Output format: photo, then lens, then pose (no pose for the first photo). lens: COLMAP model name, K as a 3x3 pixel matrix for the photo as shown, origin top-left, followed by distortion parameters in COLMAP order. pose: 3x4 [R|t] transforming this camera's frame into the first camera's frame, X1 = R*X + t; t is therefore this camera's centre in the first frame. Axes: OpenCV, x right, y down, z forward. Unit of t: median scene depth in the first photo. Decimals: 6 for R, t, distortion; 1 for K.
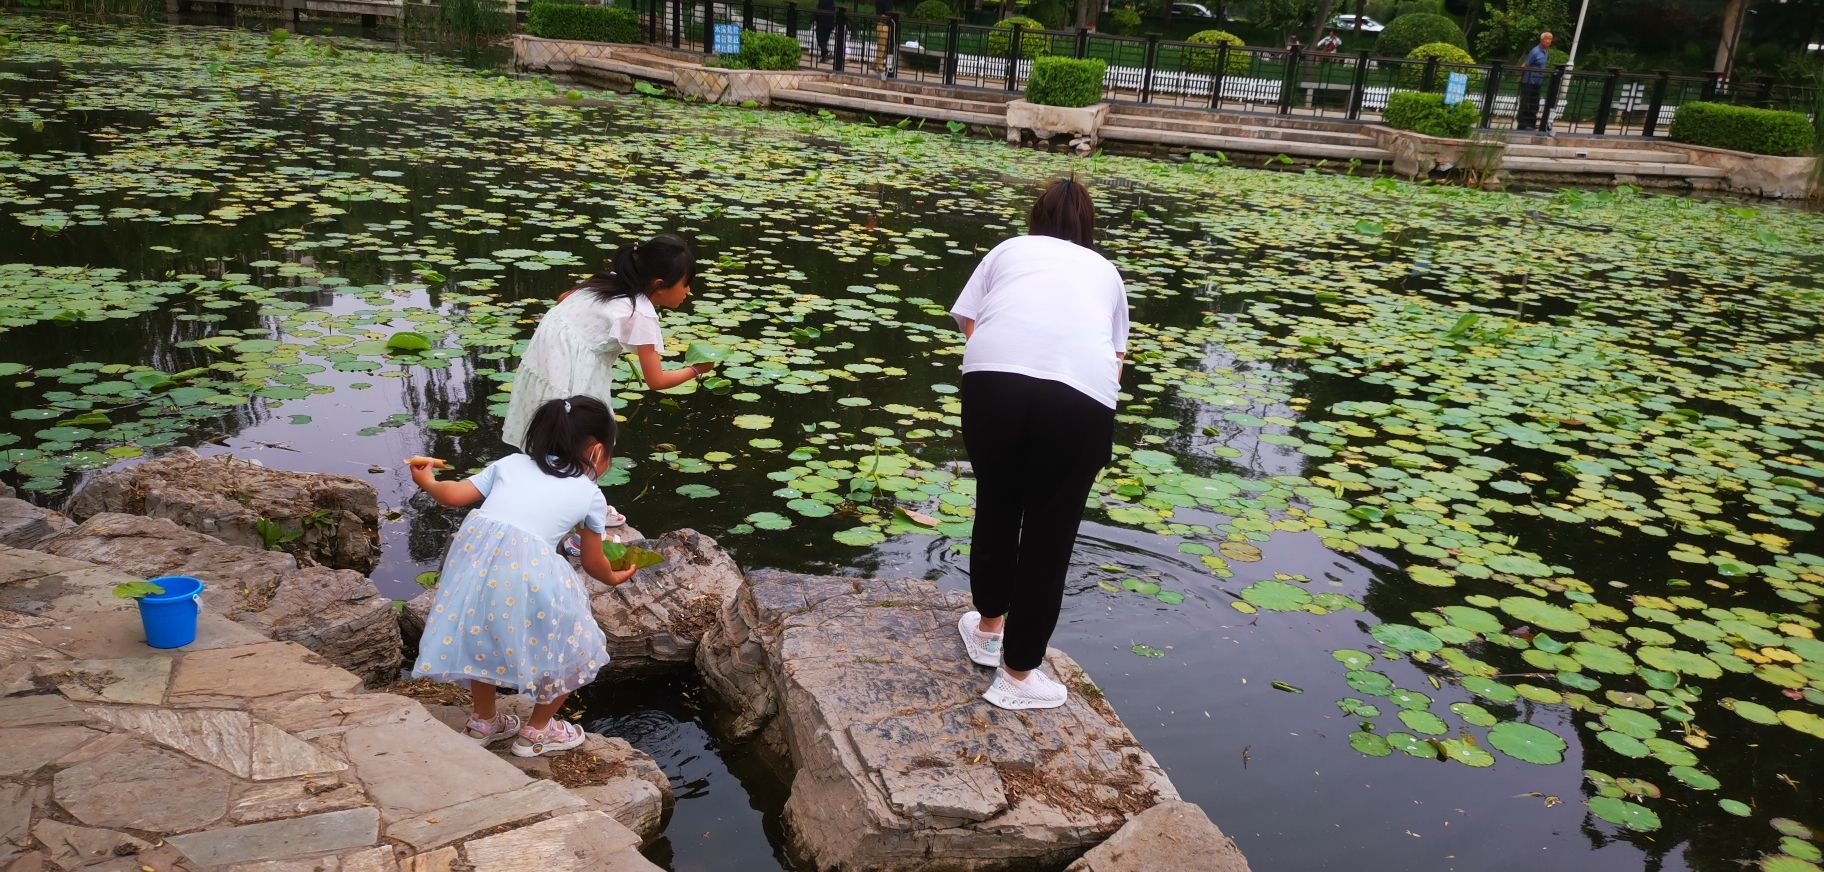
lens RADIAL K [[1388.8, 0, 912.0], [0, 1388.8, 436.0], [0, 0, 1]] dist [0.072283, -0.076596]
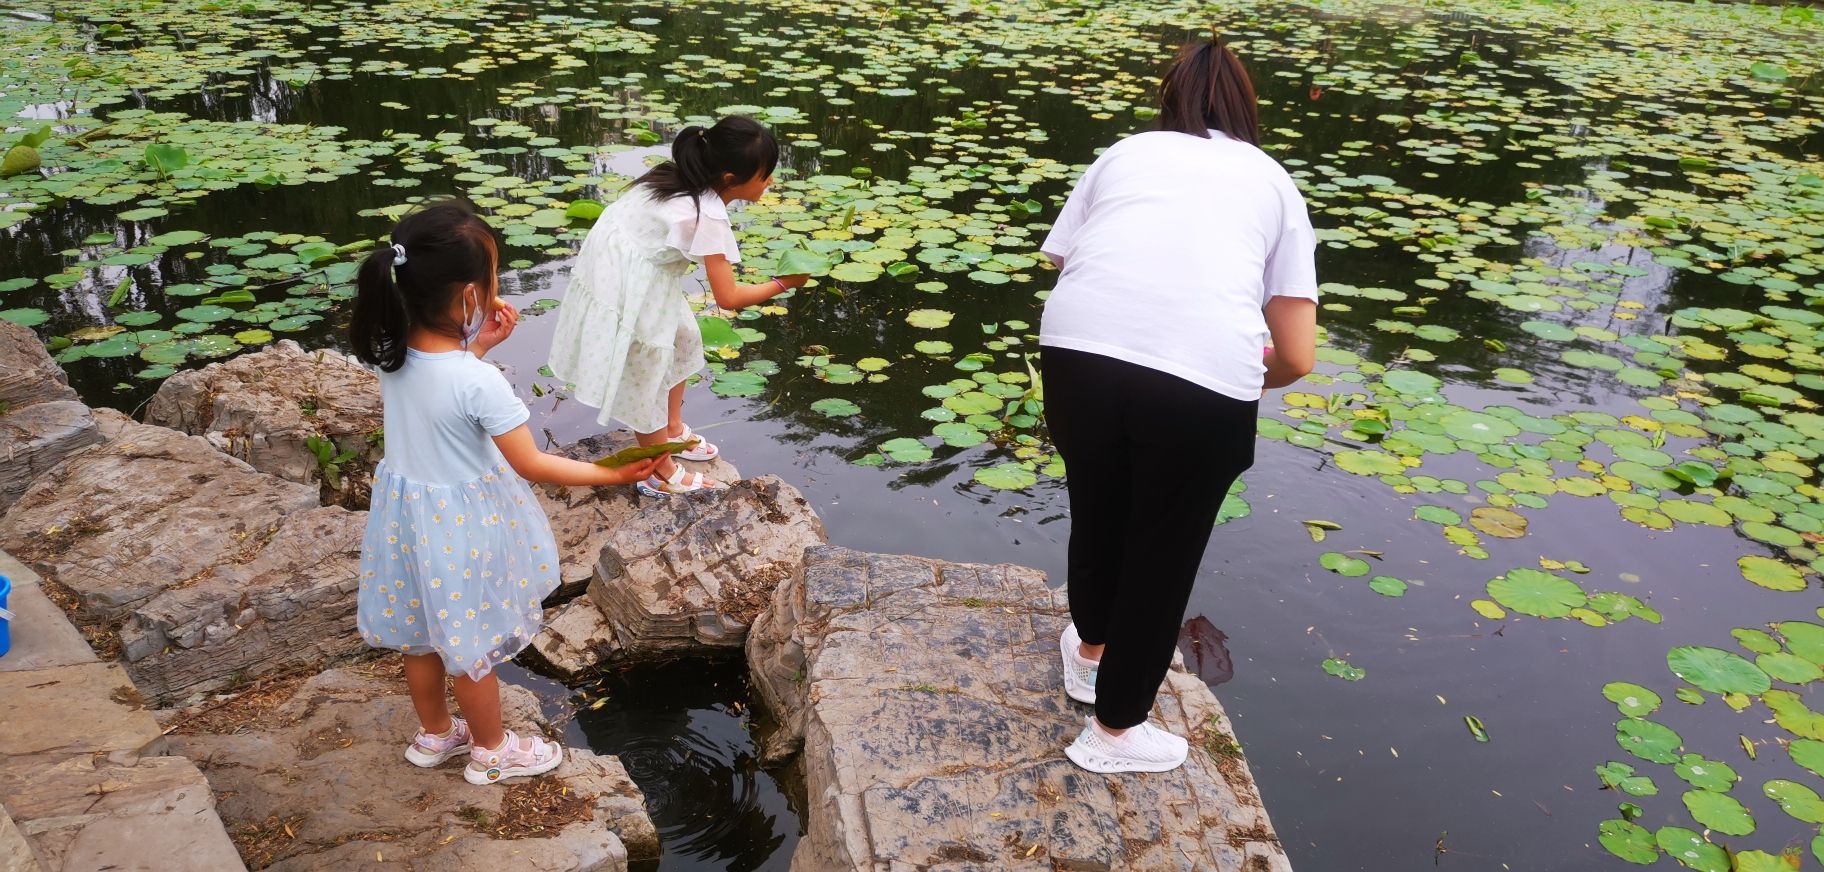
lens RADIAL K [[1388.8, 0, 912.0], [0, 1388.8, 436.0], [0, 0, 1]] dist [0.072283, -0.076596]
pose [[0.974576, 0.054915, -0.217224, 0.059391], [-0.030561, 0.993019, 0.113928, -0.031561], [0.221963, -0.104393, 0.969451, 0.126078]]
